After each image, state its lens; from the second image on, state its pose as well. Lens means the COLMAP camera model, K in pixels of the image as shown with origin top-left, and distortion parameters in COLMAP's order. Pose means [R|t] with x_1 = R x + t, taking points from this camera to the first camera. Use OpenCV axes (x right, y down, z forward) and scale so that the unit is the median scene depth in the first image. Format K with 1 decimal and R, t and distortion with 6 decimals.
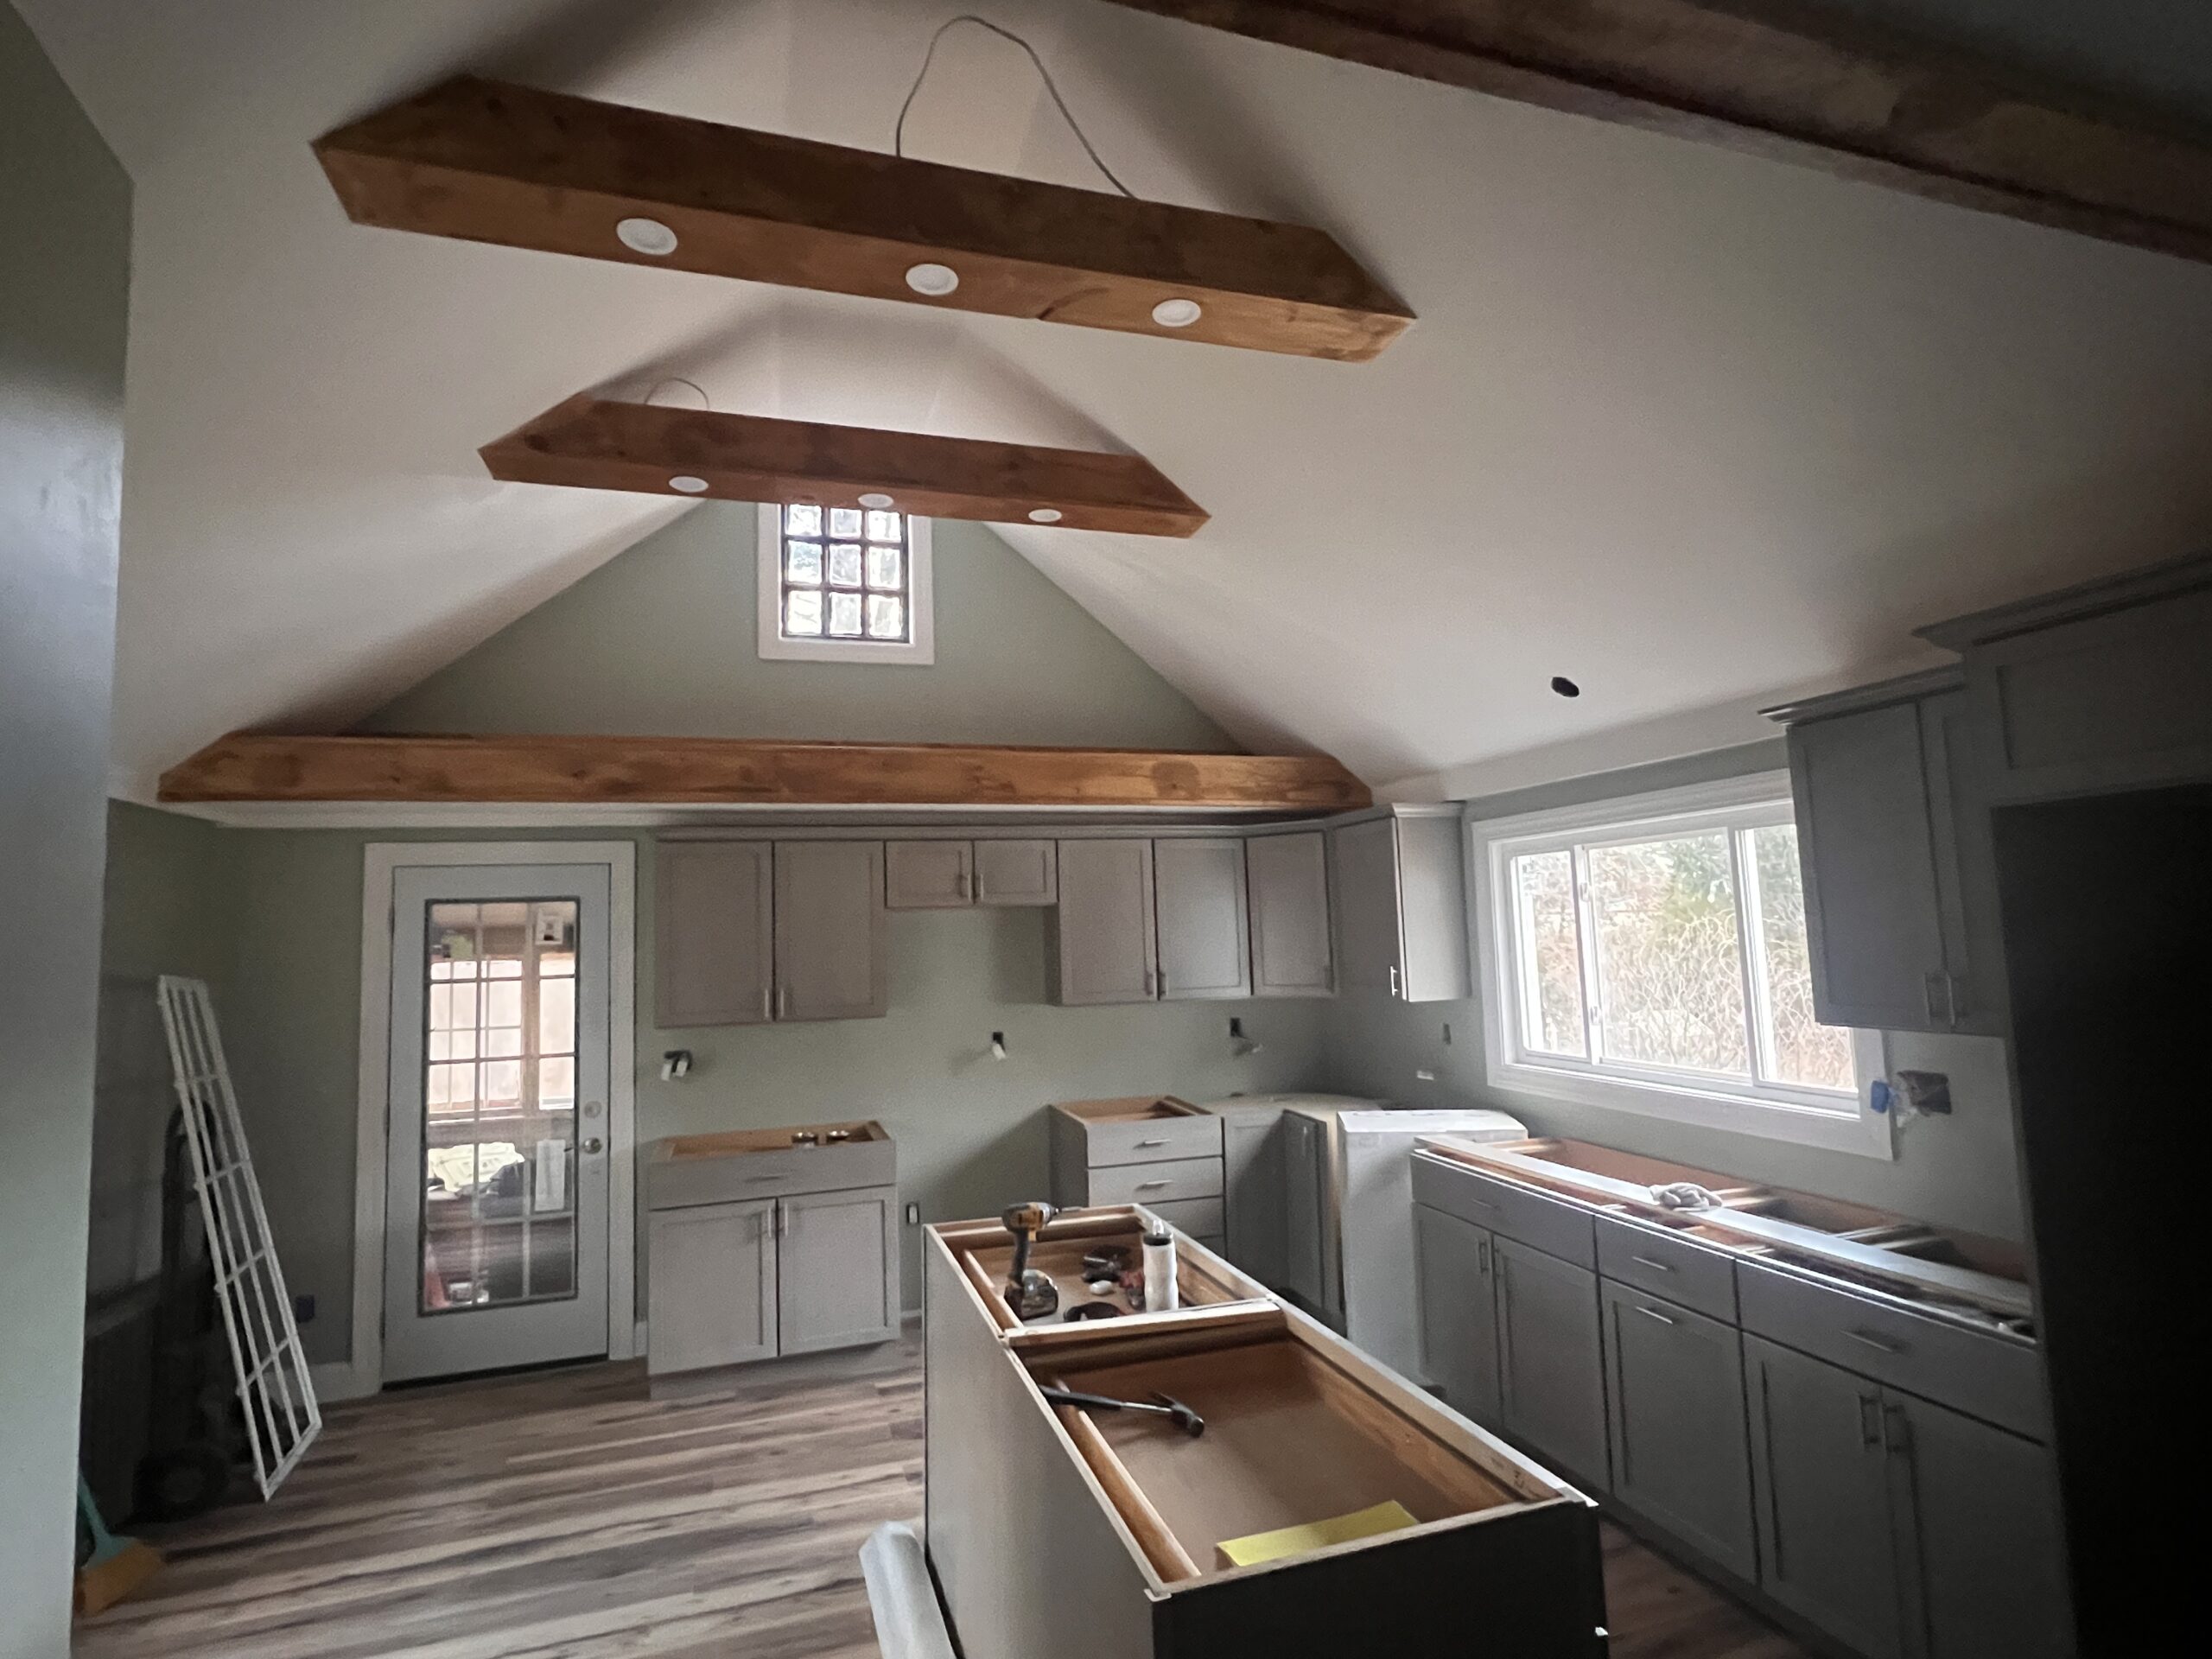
lens RADIAL K [[1114.3, 0, 1103.2], [0, 1114.3, 832.8], [0, 0, 1]] dist [-0.001490, 0.000282]
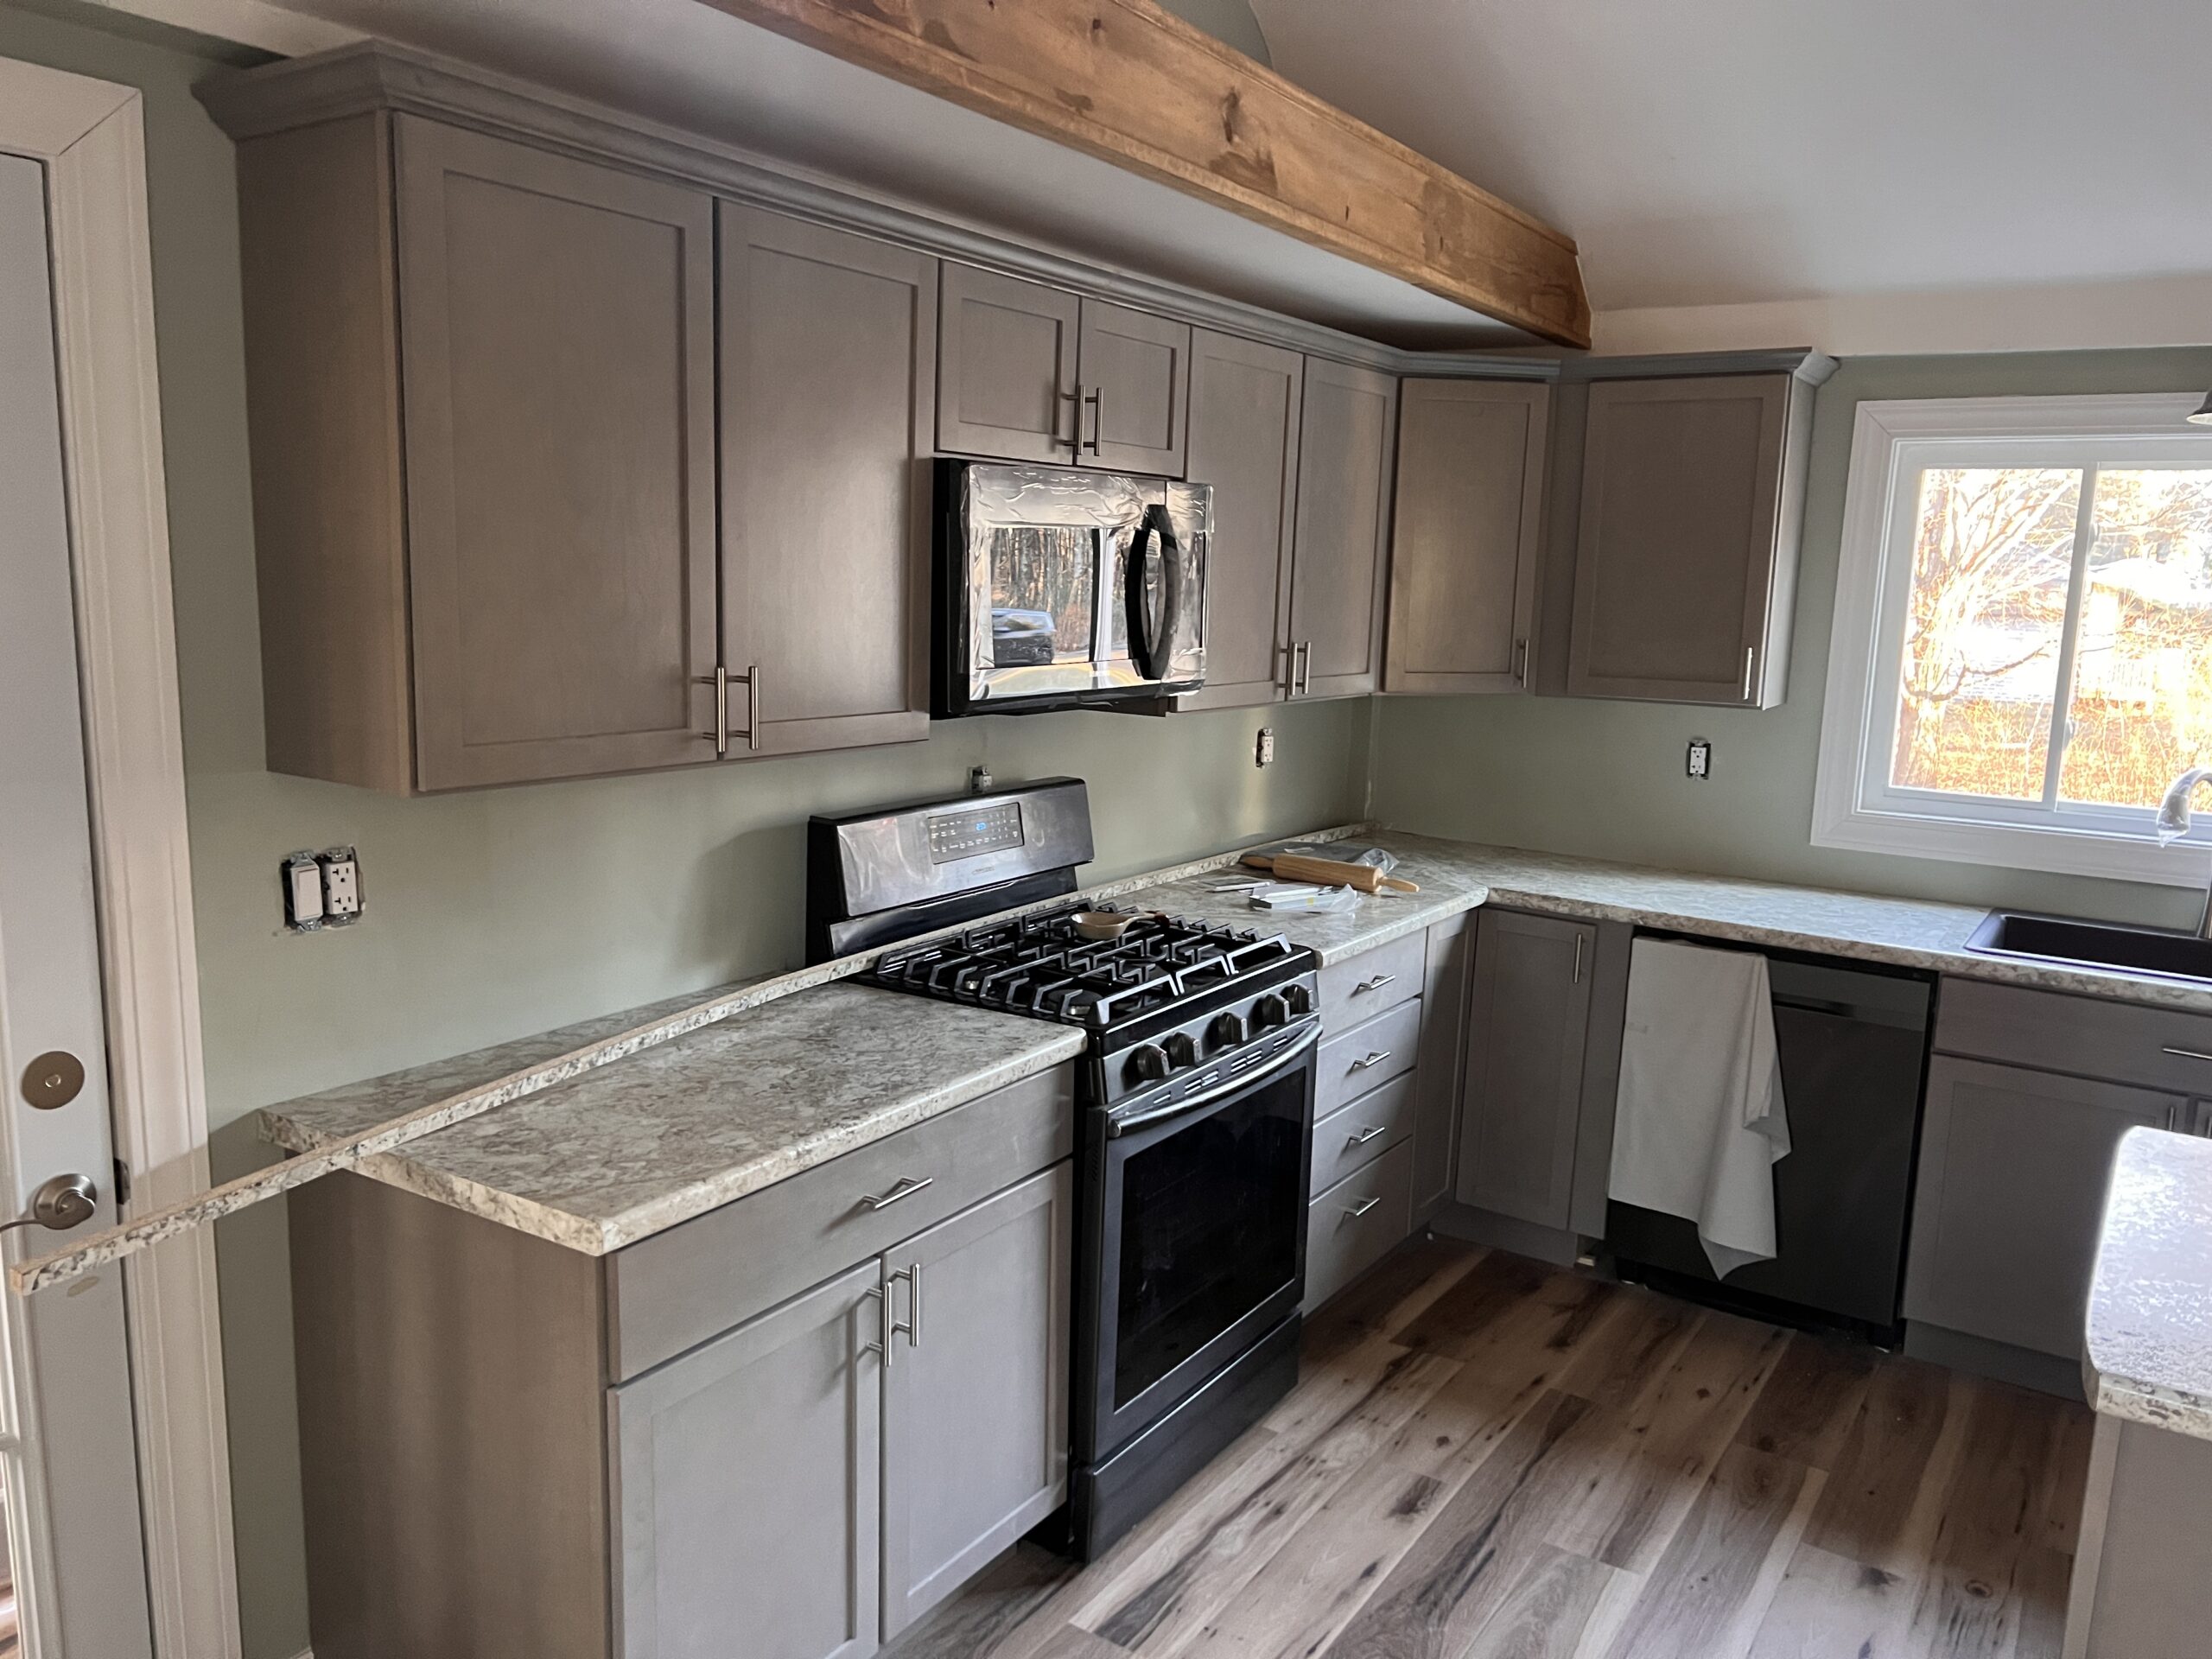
lens RADIAL K [[1663.0, 0, 1112.7], [0, 1663.0, 832.9], [0, 0, 1]] dist [0.067247, -0.063318]
pose [[0.772758, -0.043372, 0.633217, -0.550832], [-0.115799, 0.971283, 0.207845, 0.074600], [-0.624047, -0.233940, 0.745545, 0.567655]]
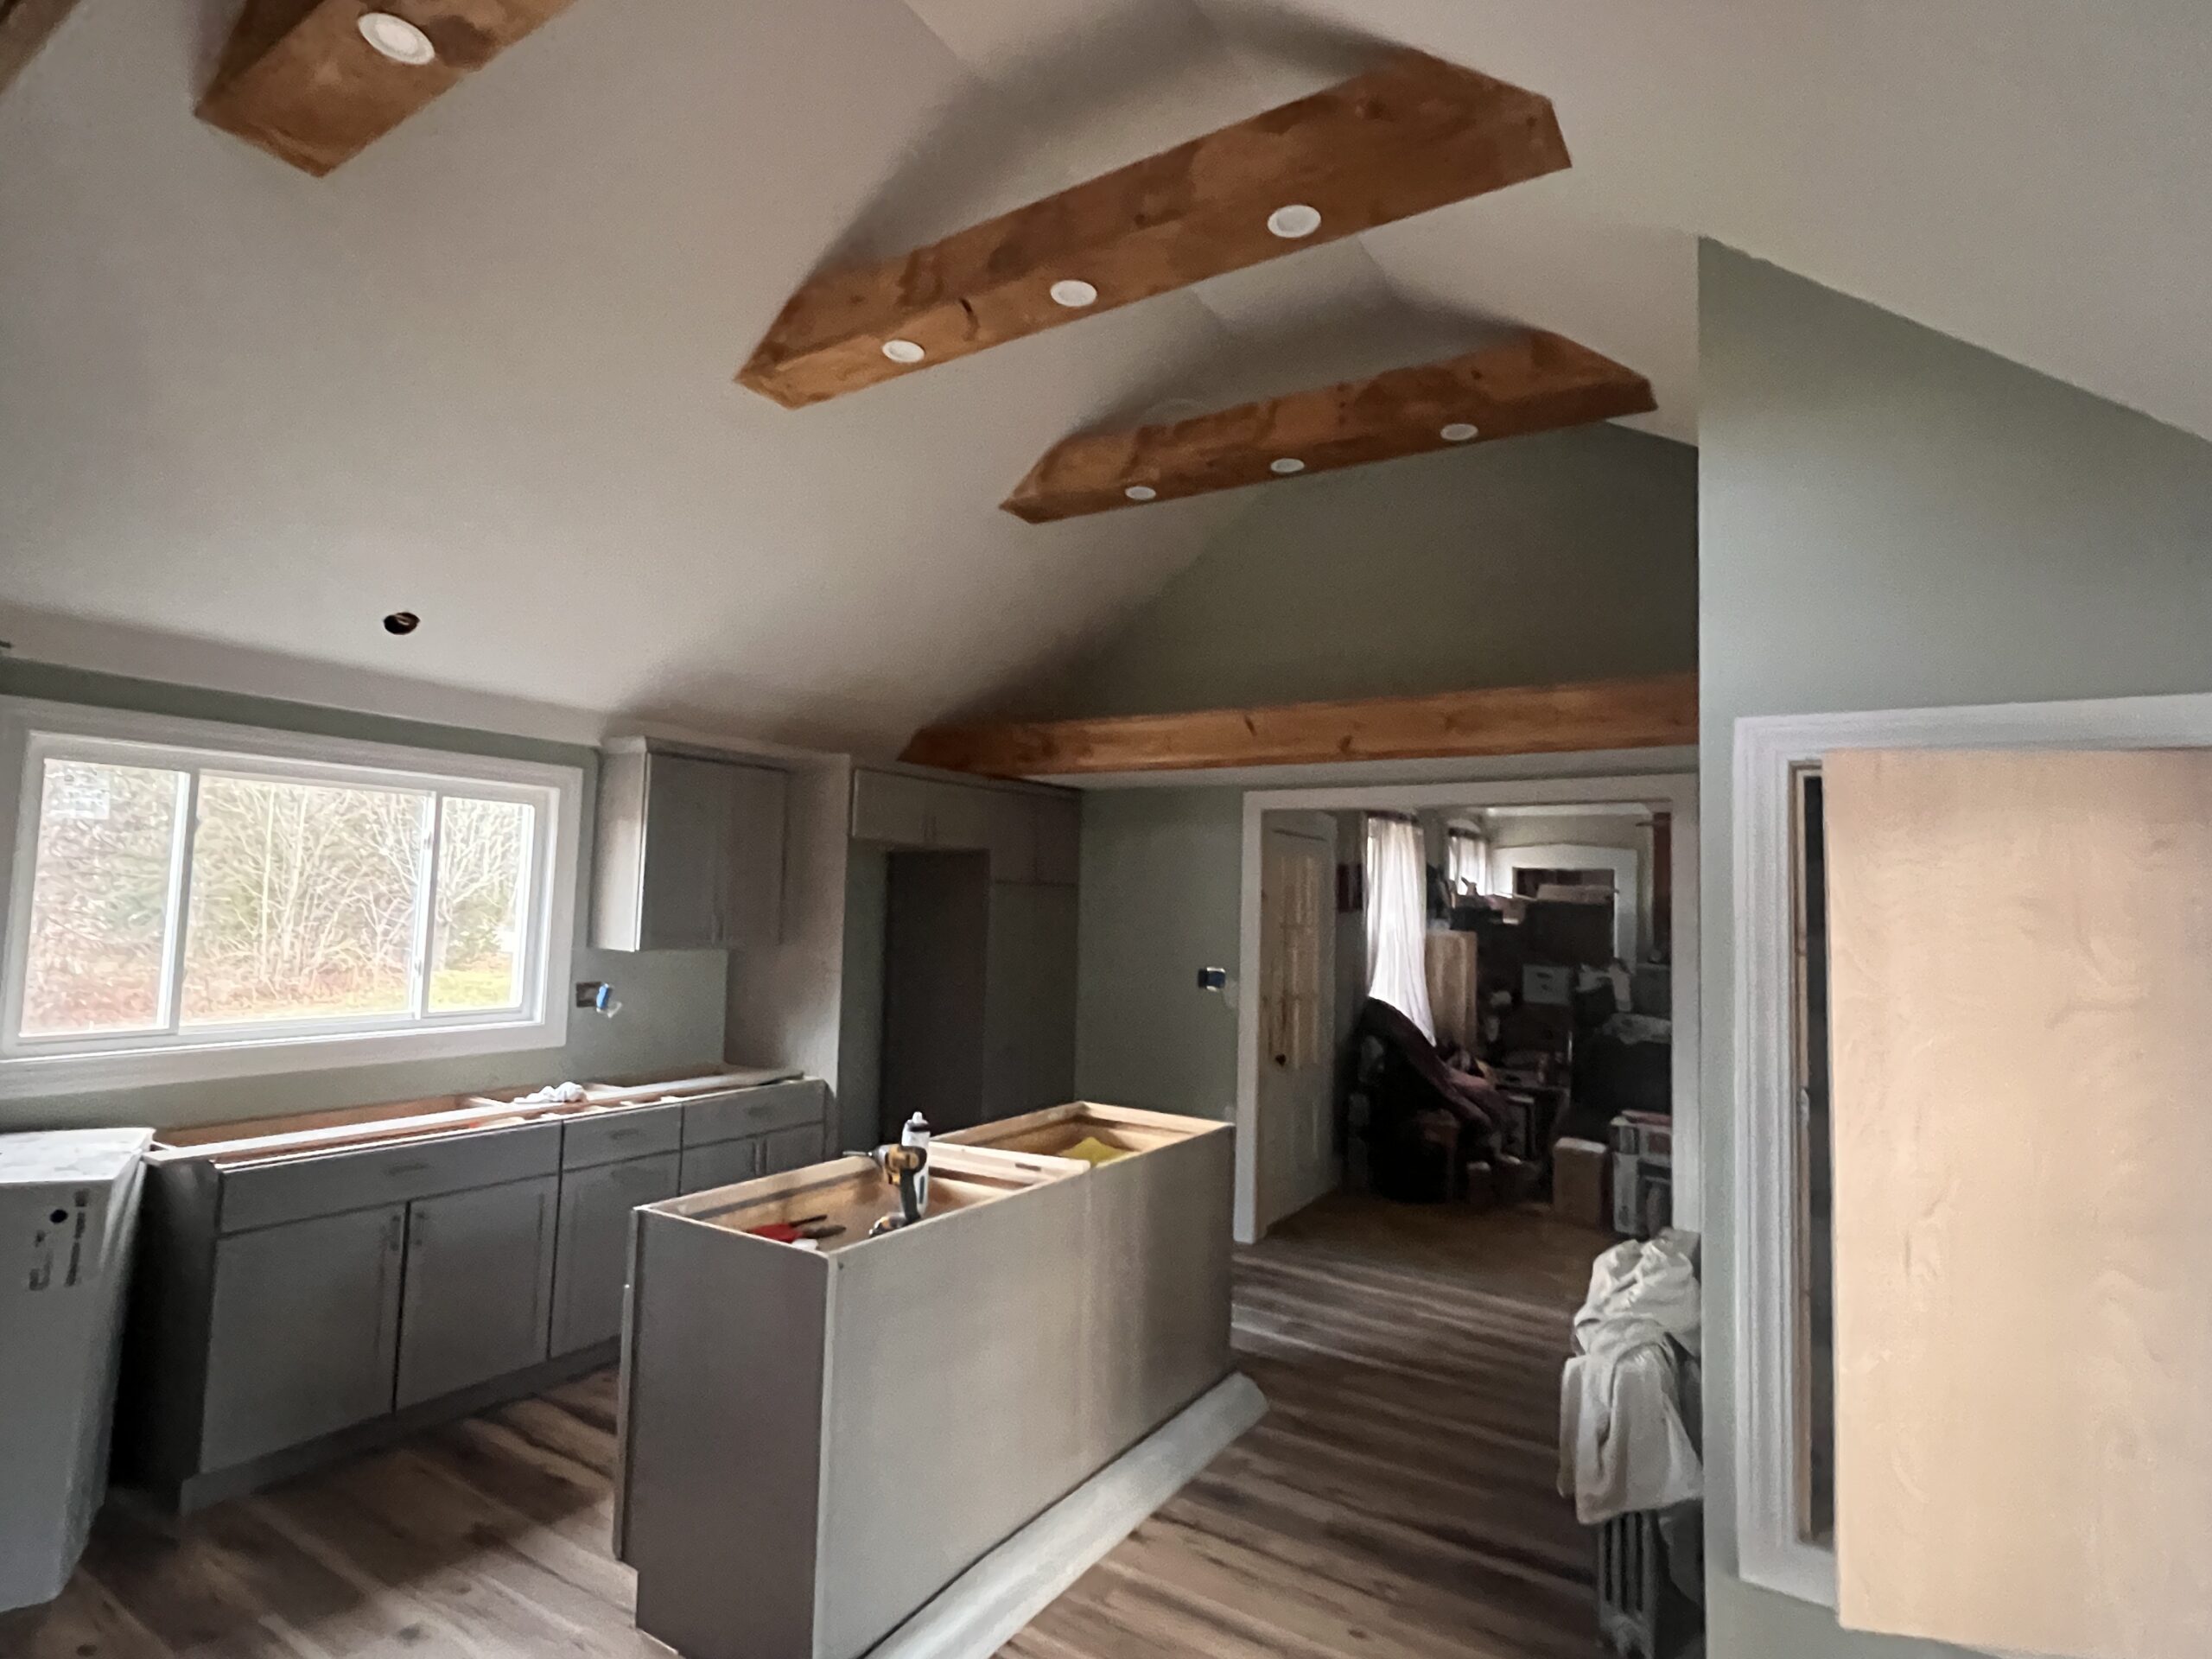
lens RADIAL K [[1114.3, 0, 1103.2], [0, 1114.3, 832.8], [0, 0, 1]] dist [-0.001490, 0.000282]
pose [[-0.638777, 0.067070, 0.766463, -0.586688], [-0.077020, 0.985615, -0.150436, 0.122391], [-0.765527, -0.155128, -0.624423, 0.940859]]
